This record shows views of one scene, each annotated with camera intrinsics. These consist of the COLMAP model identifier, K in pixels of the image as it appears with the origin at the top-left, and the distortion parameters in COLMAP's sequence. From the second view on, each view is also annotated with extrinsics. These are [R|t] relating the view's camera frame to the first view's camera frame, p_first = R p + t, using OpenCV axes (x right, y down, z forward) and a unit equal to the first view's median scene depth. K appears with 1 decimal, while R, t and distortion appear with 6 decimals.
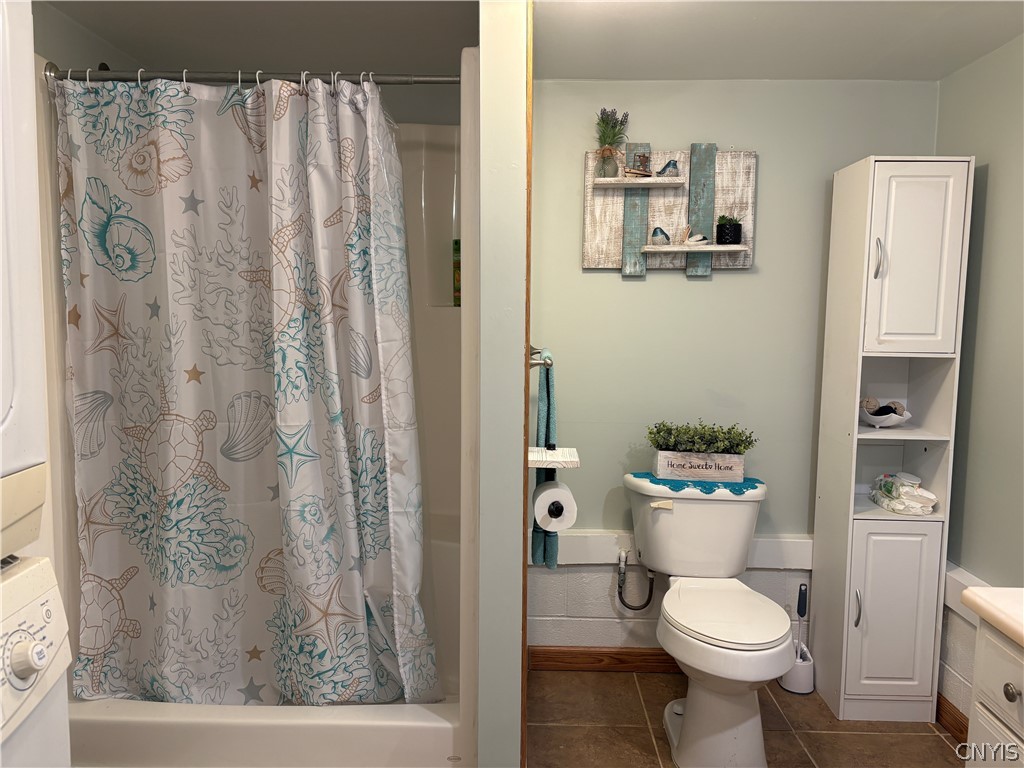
lens RADIAL K [[771.5, 0, 507.4], [0, 771.5, 383.3], [0, 0, 1]] dist [0.046775, -0.052085]
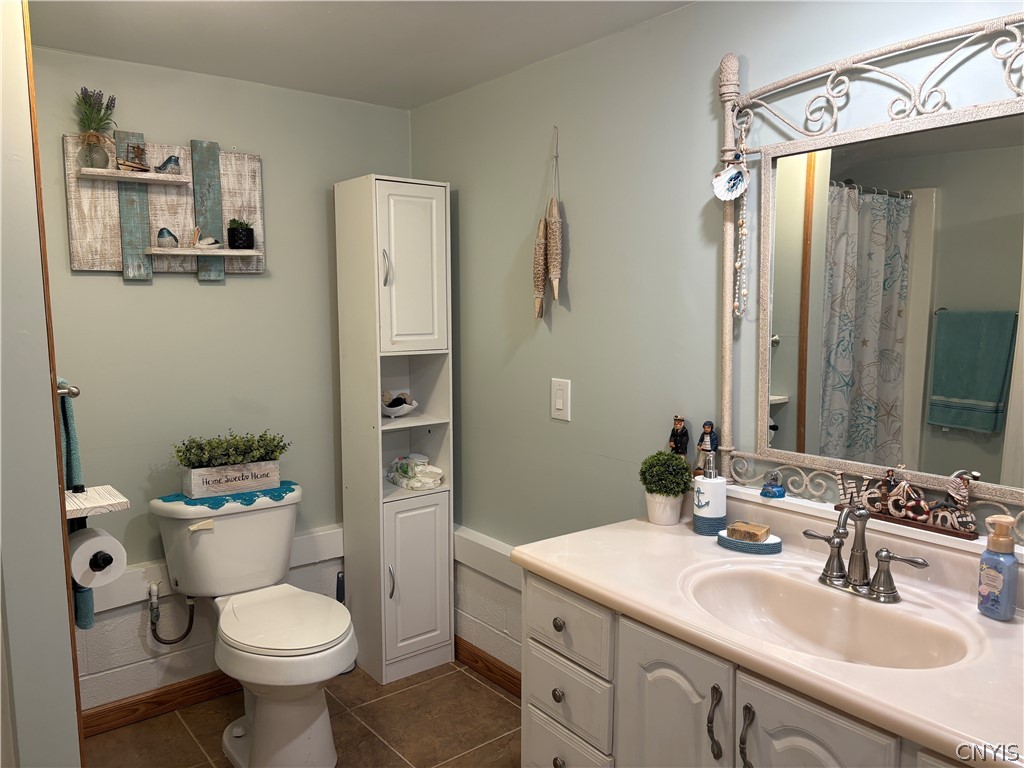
lens RADIAL K [[771.5, 0, 510.8], [0, 771.5, 382.1], [0, 0, 1]] dist [0.046775, -0.052085]
pose [[0.770397, -0.086424, 0.631679, -0.090974], [0.074916, 0.996177, 0.044925, -0.031275], [-0.633147, 0.012713, 0.773927, 0.029401]]
